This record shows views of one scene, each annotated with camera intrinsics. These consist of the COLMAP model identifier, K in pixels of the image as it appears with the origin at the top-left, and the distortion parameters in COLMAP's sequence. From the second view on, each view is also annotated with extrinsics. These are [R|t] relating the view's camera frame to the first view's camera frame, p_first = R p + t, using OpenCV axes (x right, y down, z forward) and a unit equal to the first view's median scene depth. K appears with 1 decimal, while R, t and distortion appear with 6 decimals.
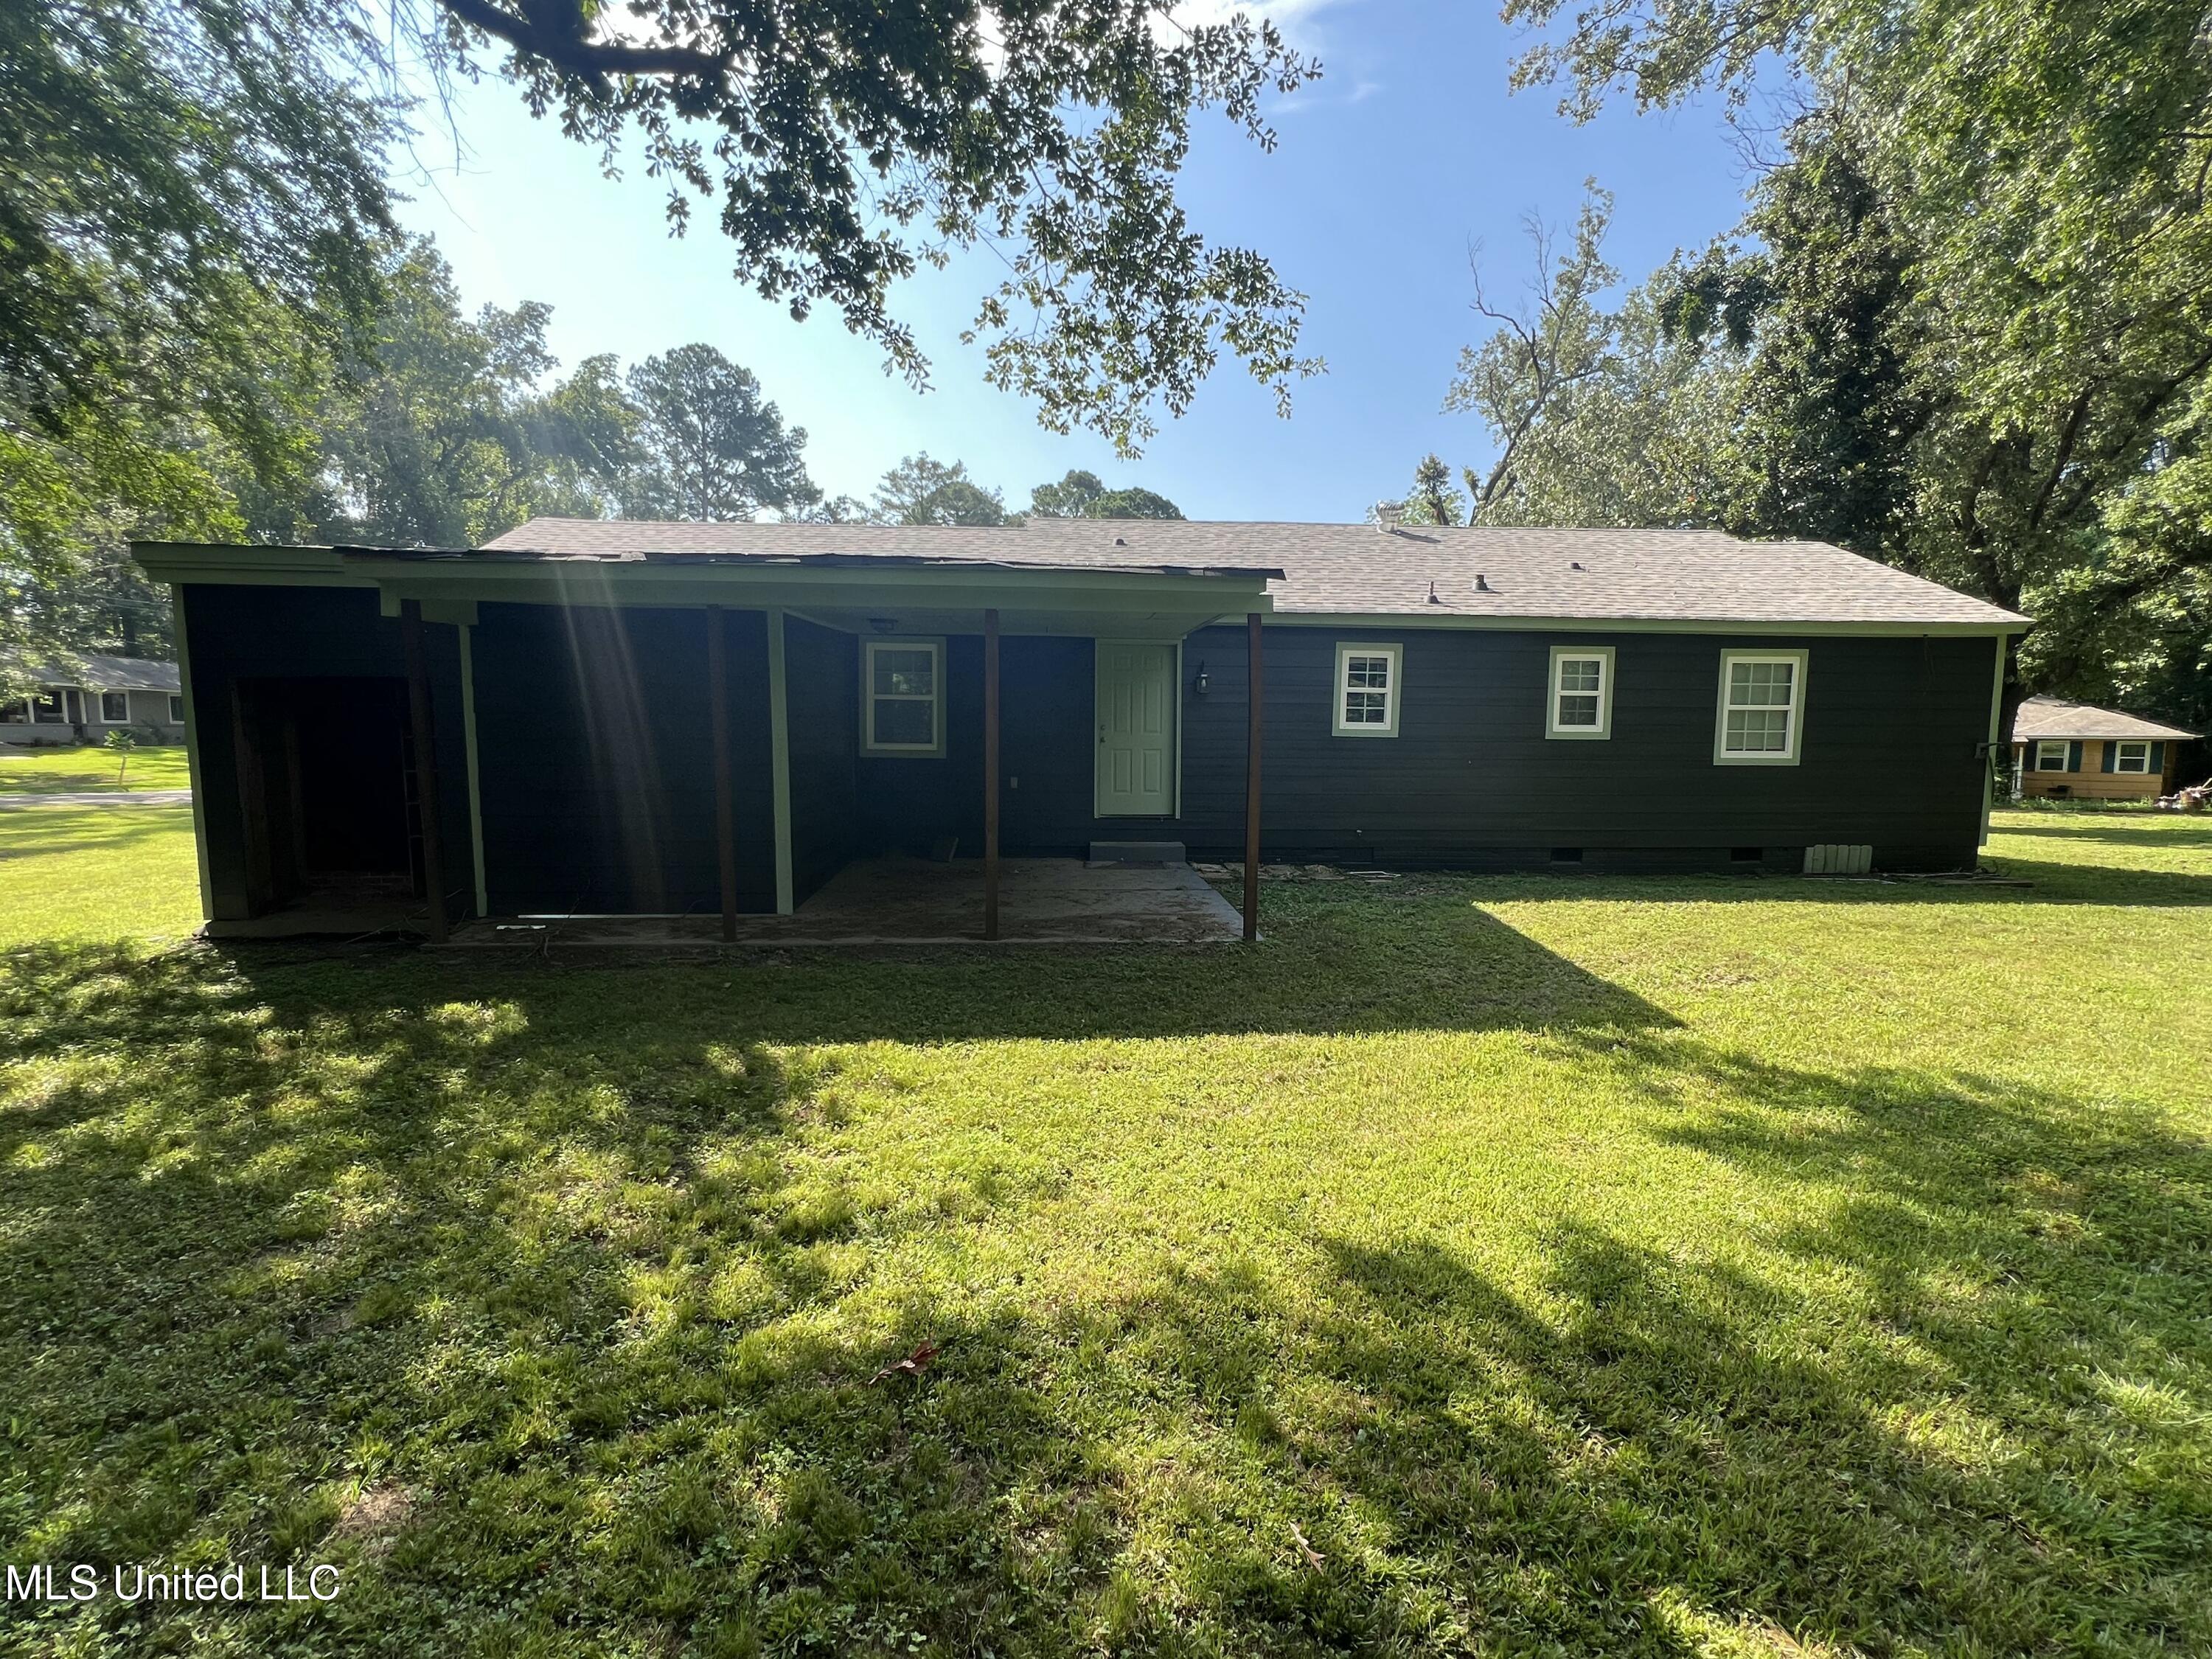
lens RADIAL K [[1022.8, 0, 1104.5], [0, 1022.8, 828.9], [0, 0, 1]] dist [0.002217, 0.000107]
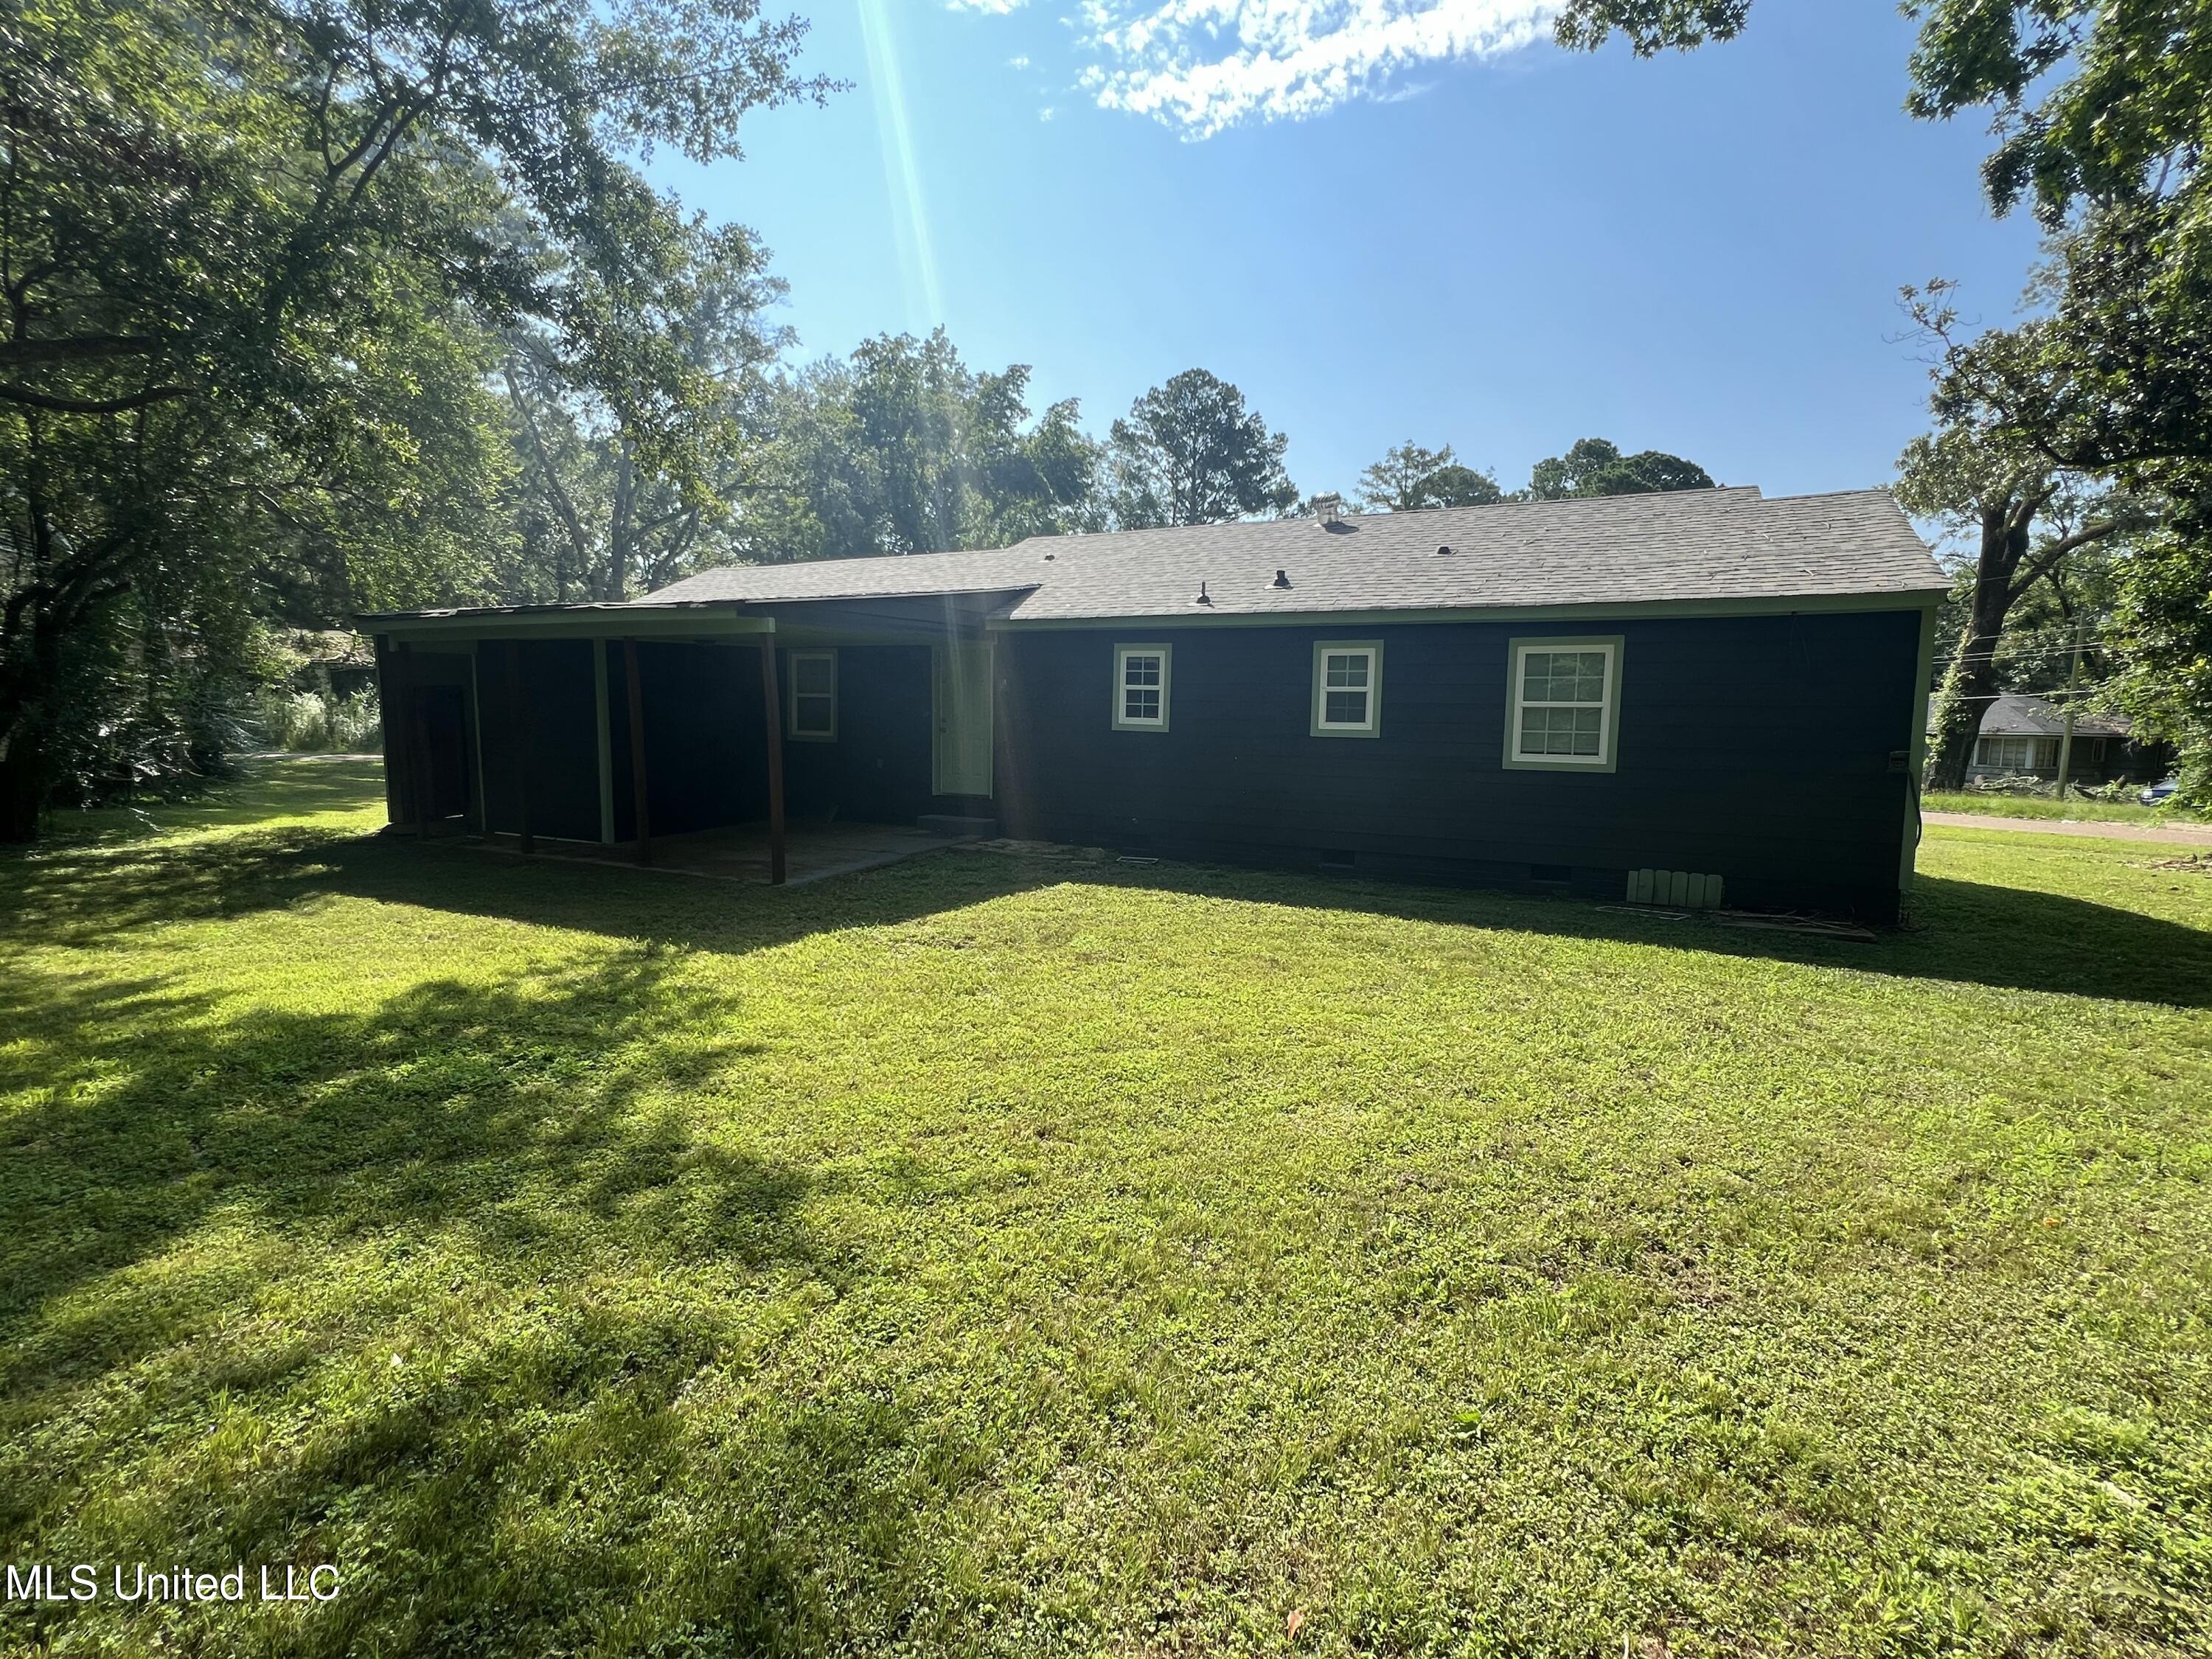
lens RADIAL K [[1022.8, 0, 1098.8], [0, 1022.8, 830.0], [0, 0, 1]] dist [0.002217, 0.000107]
pose [[0.865515, 0.062143, -0.497013, 0.719981], [-0.058829, 0.998018, 0.022339, -0.008461], [0.497417, 0.009904, 0.867455, 0.053111]]
